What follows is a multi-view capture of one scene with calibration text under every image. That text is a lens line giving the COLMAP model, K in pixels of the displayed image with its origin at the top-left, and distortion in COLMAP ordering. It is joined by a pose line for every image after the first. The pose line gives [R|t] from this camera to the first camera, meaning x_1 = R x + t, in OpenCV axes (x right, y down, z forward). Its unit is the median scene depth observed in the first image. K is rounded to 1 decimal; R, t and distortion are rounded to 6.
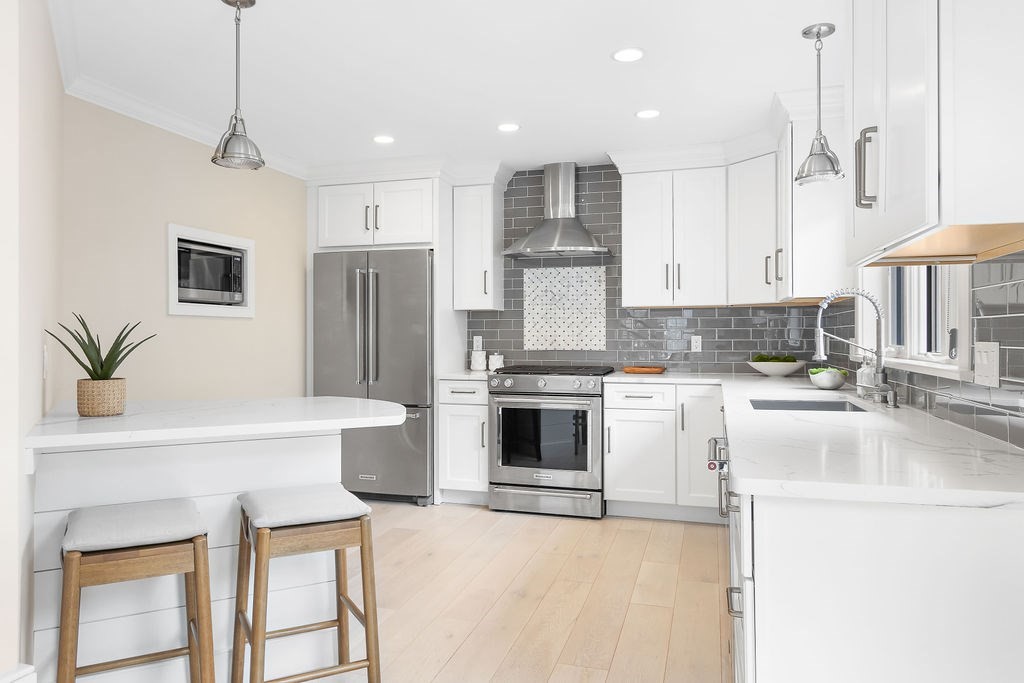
lens RADIAL K [[706.1, 0, 495.1], [0, 706.1, 336.0], [0, 0, 1]] dist [0.000950, -0.000075]
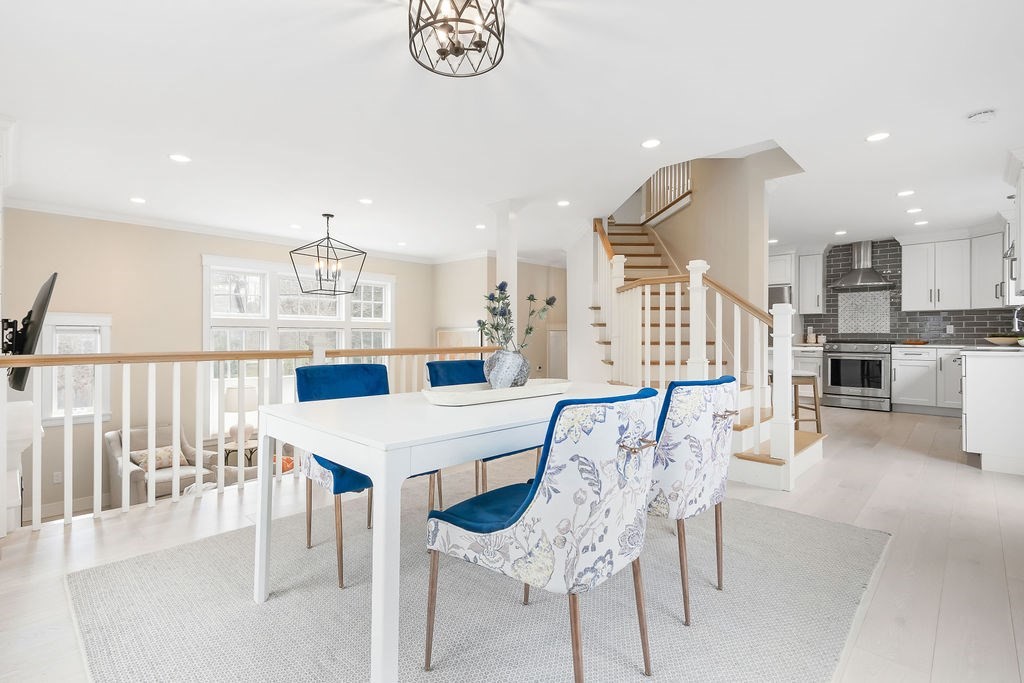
lens RADIAL K [[496.0, 0, 478.6], [0, 496.0, 339.0], [0, 0, 1]] dist [0.000425, -0.001313]
pose [[0.883475, 0.006064, -0.468440, -0.222406], [-0.003196, 0.999971, 0.006916, 0.032222], [0.468468, -0.004613, 0.883468, -0.813567]]
